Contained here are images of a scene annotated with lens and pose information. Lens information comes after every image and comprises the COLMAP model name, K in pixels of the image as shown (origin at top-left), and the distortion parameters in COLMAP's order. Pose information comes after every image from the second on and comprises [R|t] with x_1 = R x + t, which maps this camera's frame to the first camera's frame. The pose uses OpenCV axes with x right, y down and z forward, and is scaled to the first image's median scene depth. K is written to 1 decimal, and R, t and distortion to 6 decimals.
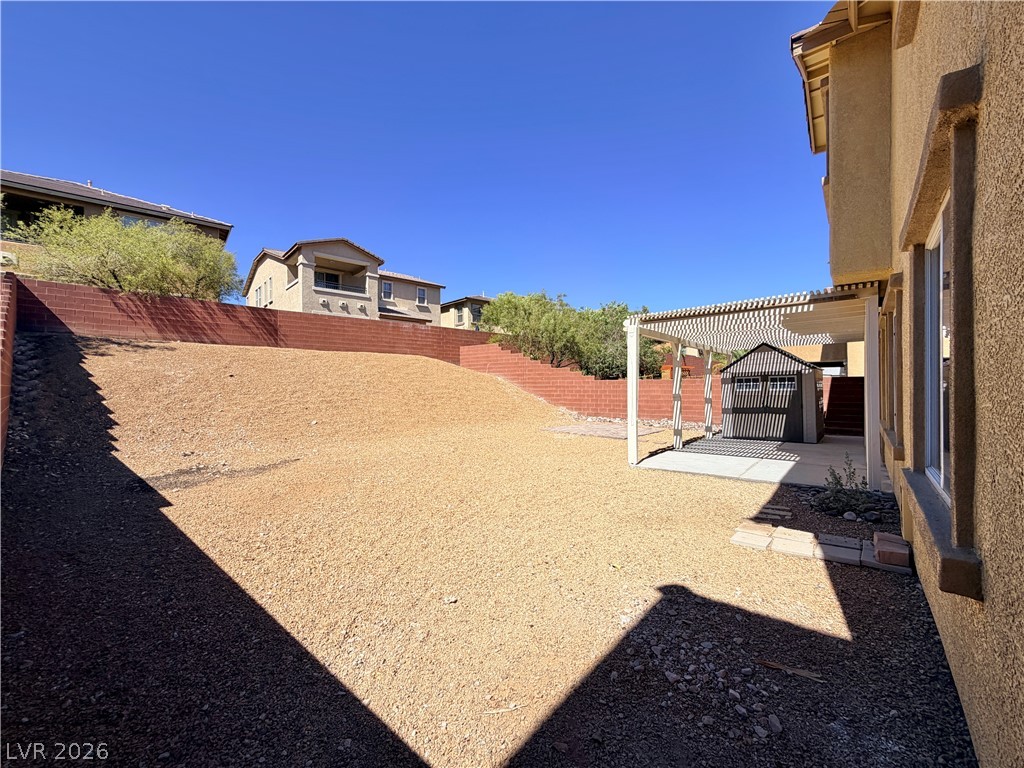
lens RADIAL K [[407.7, 0, 512.0], [0, 407.7, 384.0], [0, 0, 1]] dist [0.000743, 0.000005]
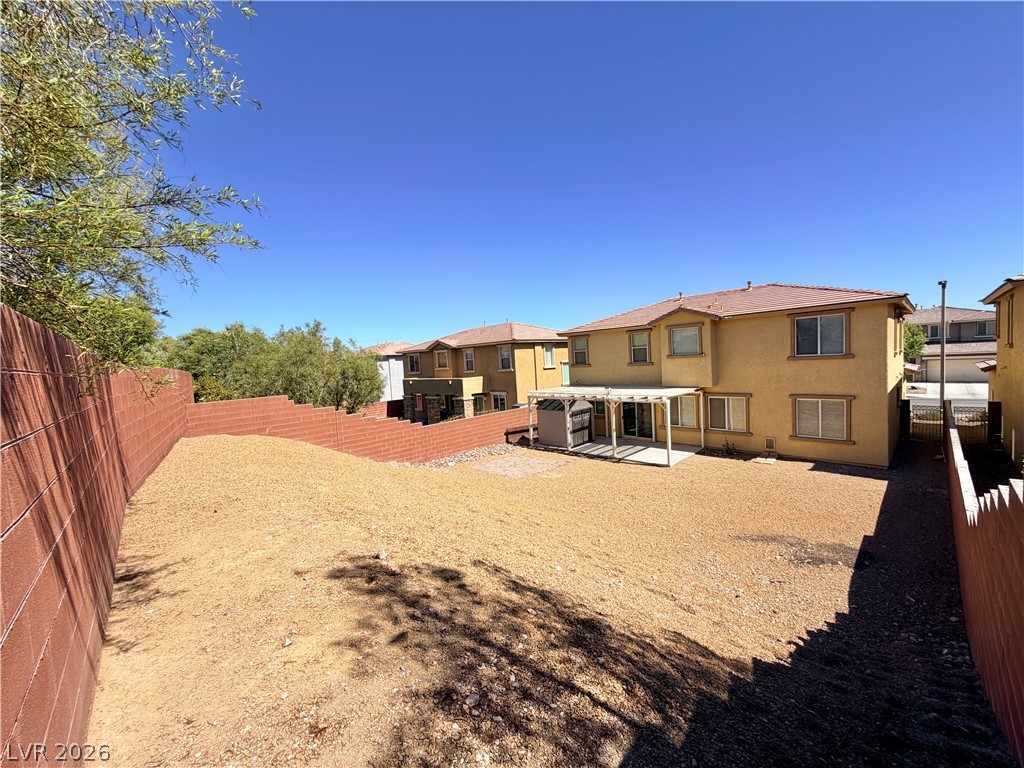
lens RADIAL K [[407.7, 0, 512.0], [0, 407.7, 384.0], [0, 0, 1]] dist [0.000743, 0.000005]
pose [[0.096452, -0.056618, 0.993726, -1.261507], [0.052476, 0.997282, 0.051728, -0.253122], [-0.993953, 0.047157, 0.099161, 1.083331]]
